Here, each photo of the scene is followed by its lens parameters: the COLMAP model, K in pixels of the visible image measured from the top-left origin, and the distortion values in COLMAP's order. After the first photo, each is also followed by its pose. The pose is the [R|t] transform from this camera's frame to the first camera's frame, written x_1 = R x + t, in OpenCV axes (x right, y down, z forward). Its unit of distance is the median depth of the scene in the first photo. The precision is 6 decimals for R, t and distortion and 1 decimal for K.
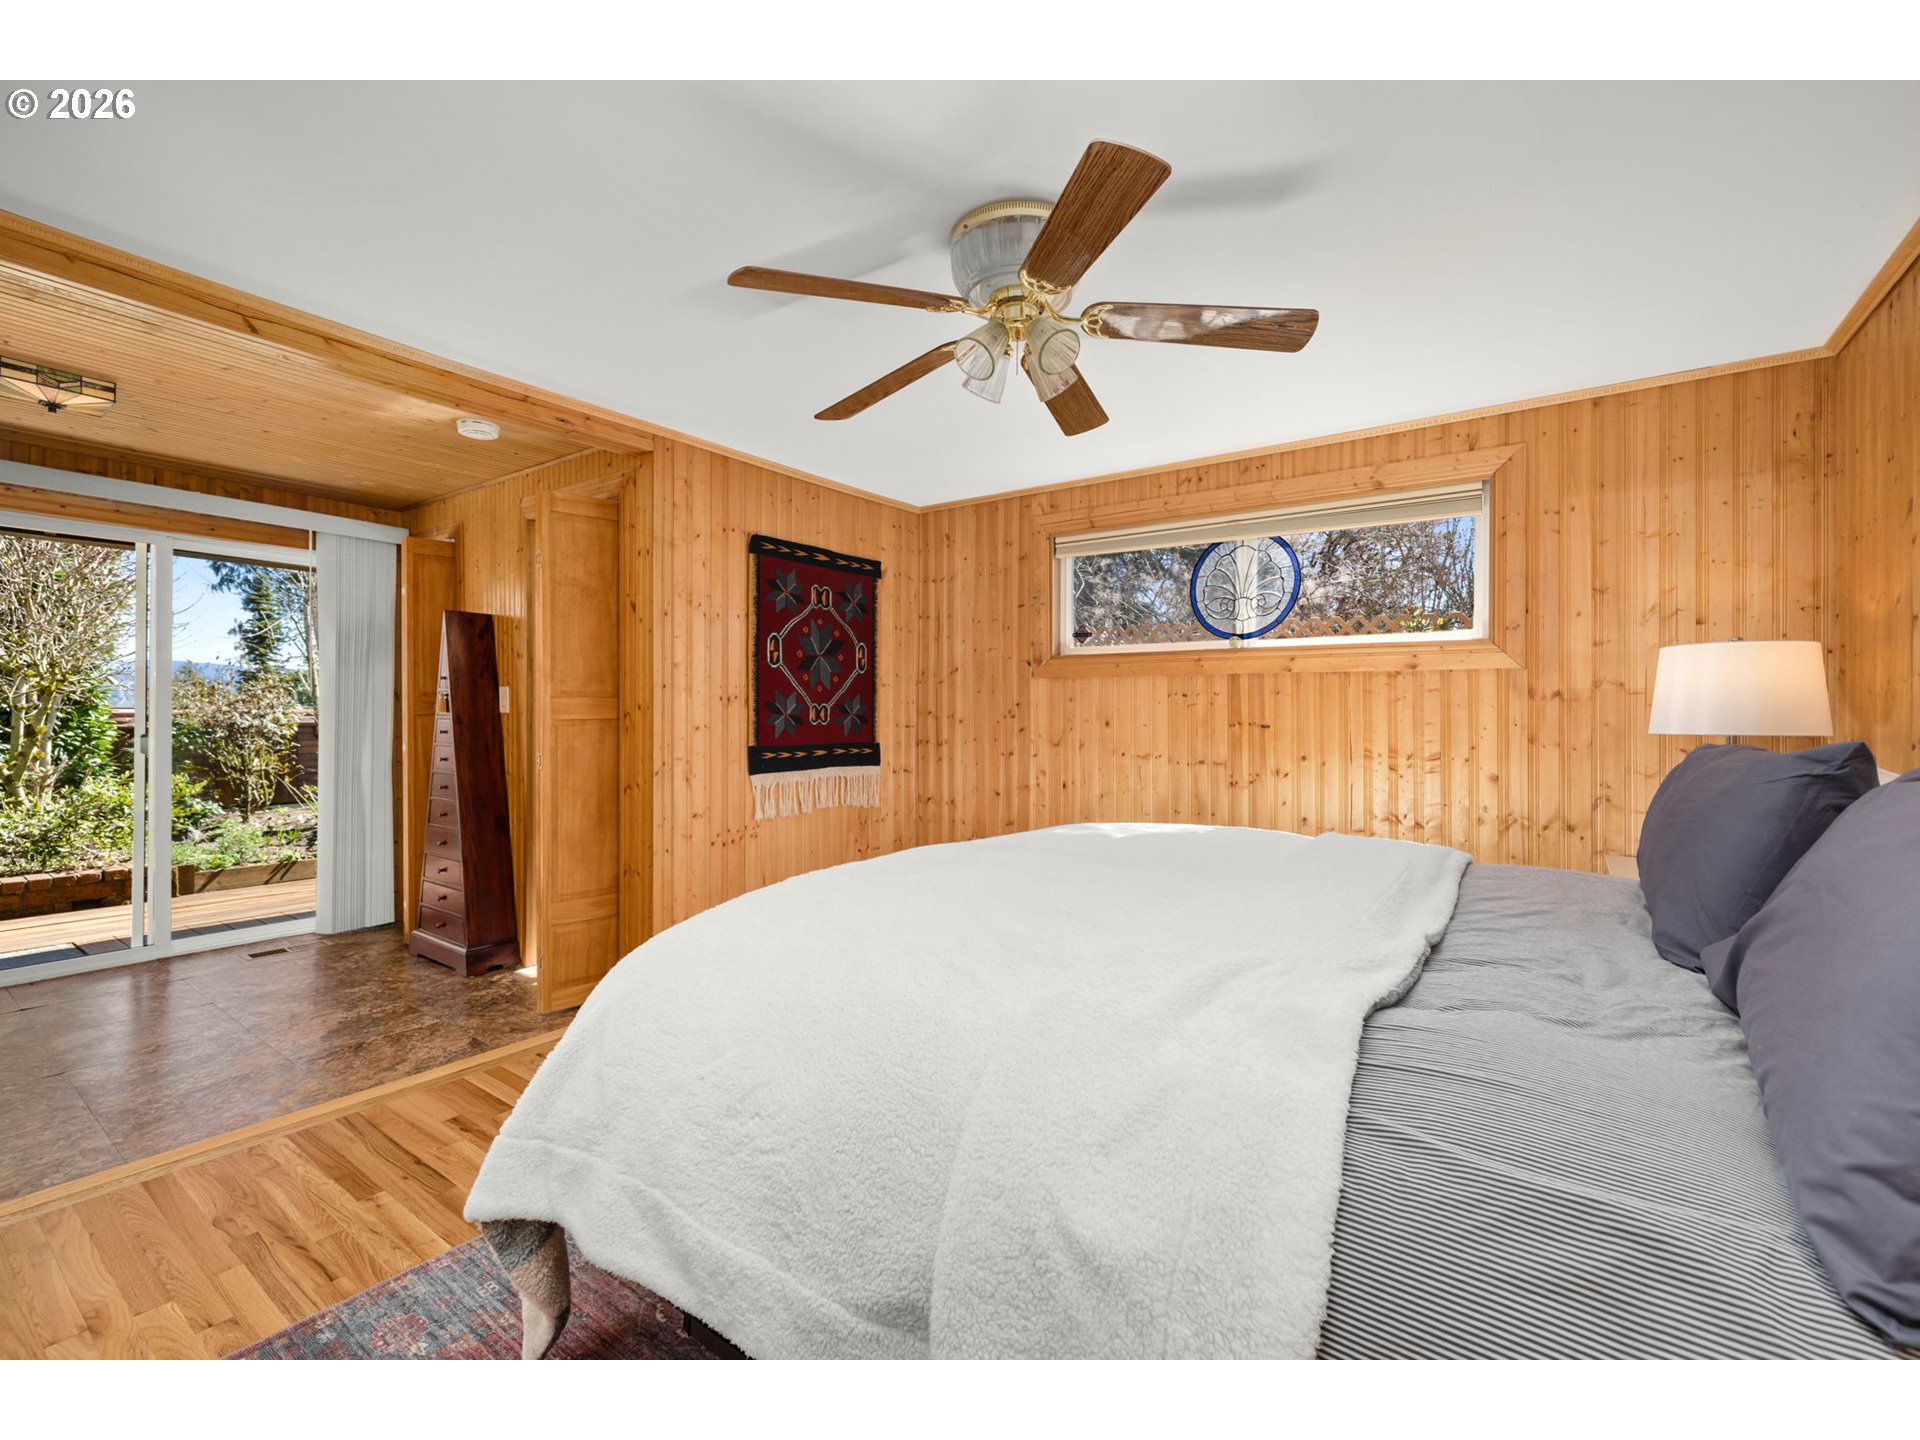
lens RADIAL K [[822.4, 0, 963.7], [0, 822.4, 717.0], [0, 0, 1]] dist [0.002902, 0.000003]
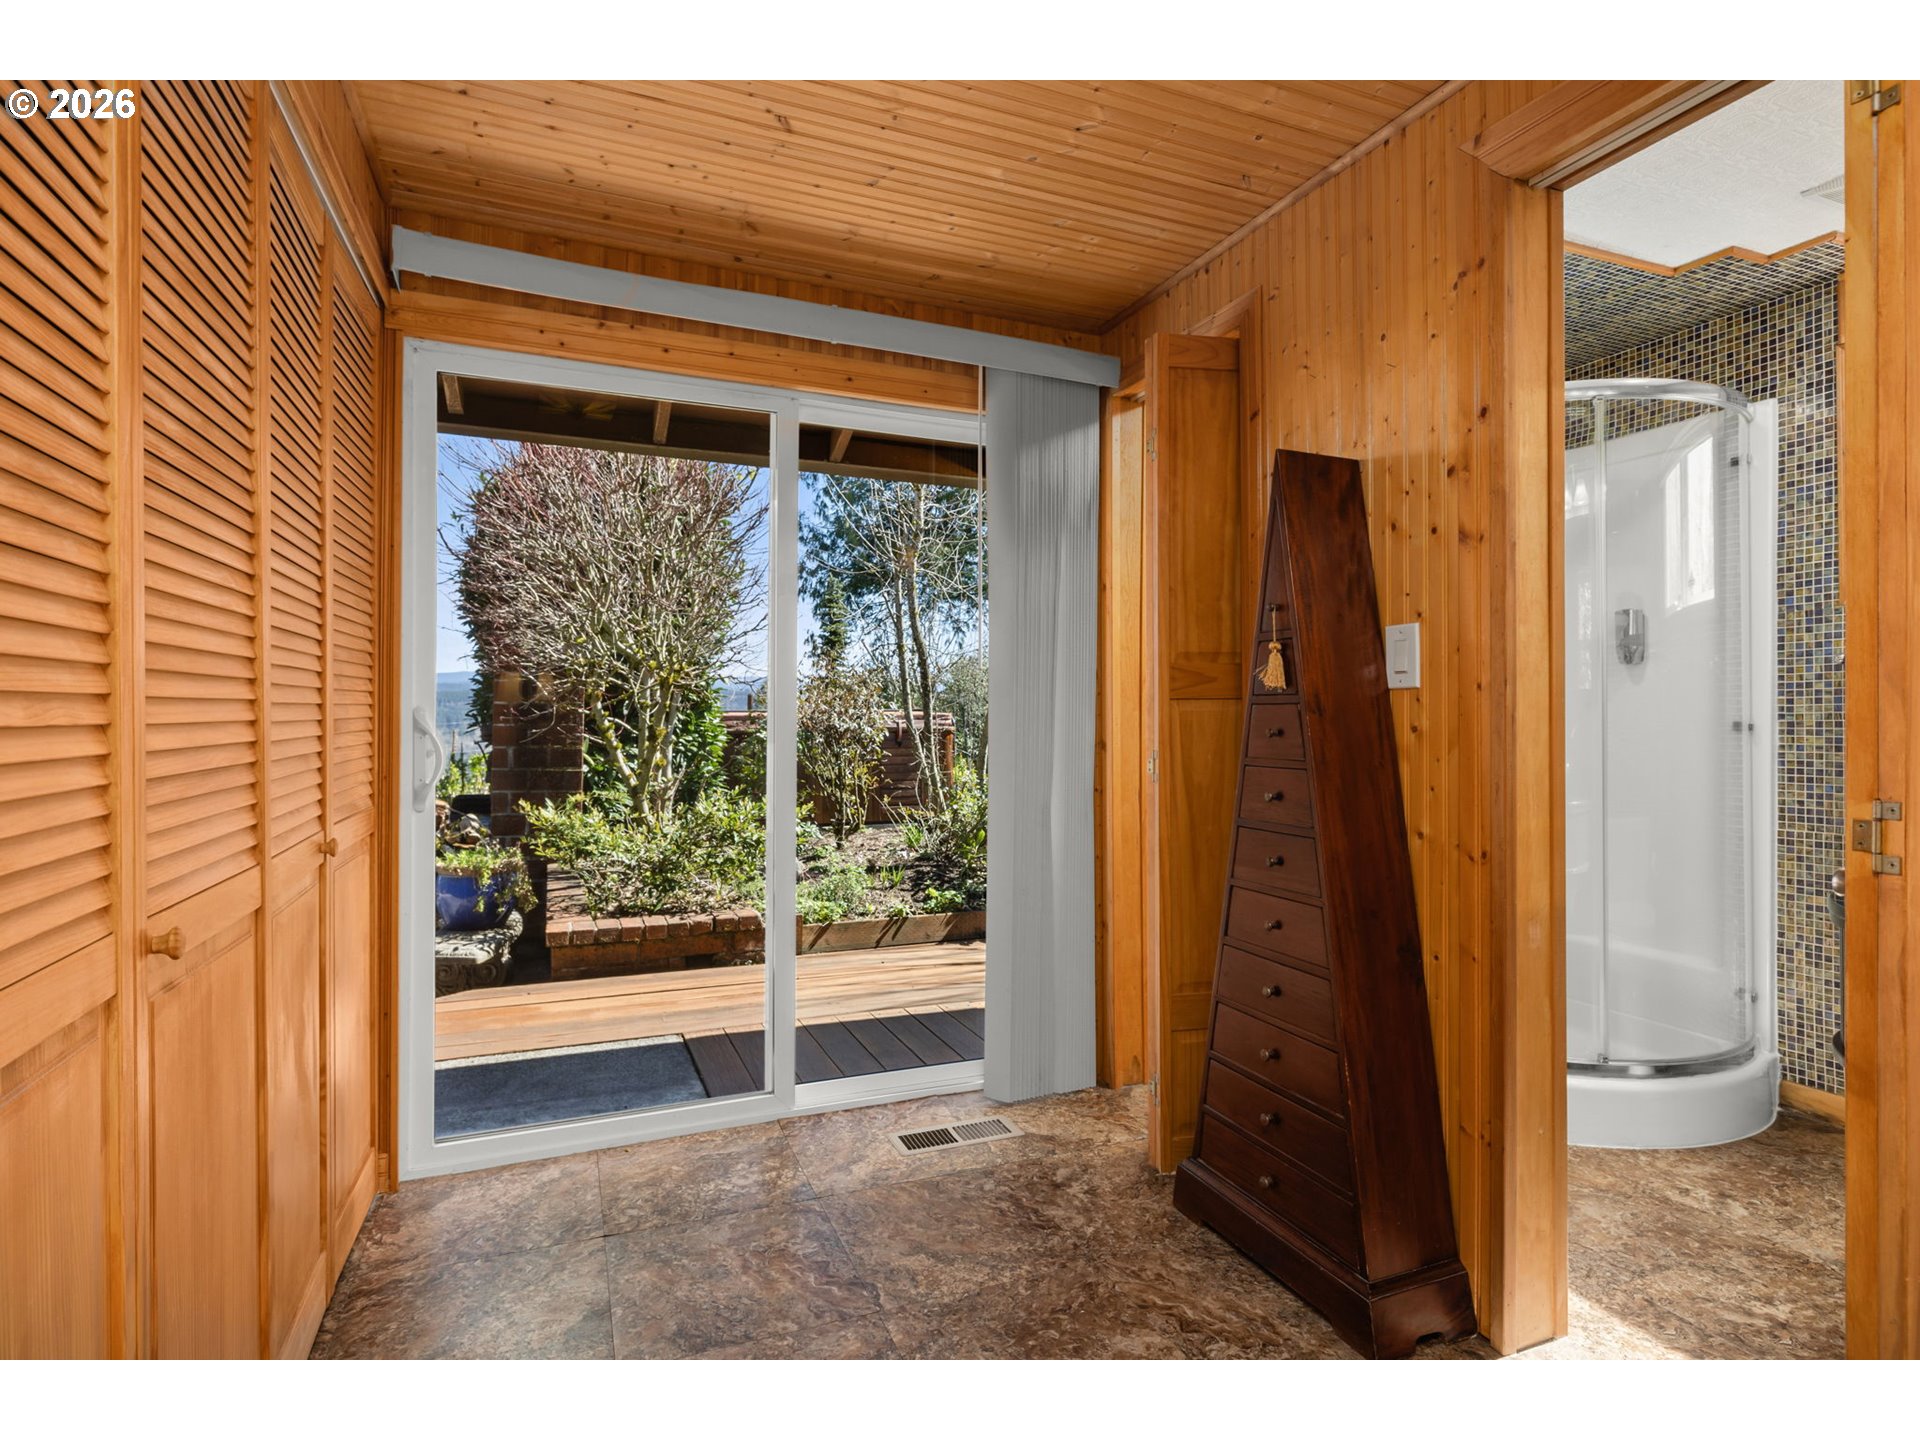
lens RADIAL K [[904.5, 0, 957.0], [0, 904.5, 714.4], [0, 0, 1]] dist [-0.000219, 0.000626]
pose [[0.853752, -0.008439, -0.520611, -0.386290], [0.001172, 0.999897, -0.014286, 0.010945], [0.520678, 0.011587, 0.853675, 0.373519]]
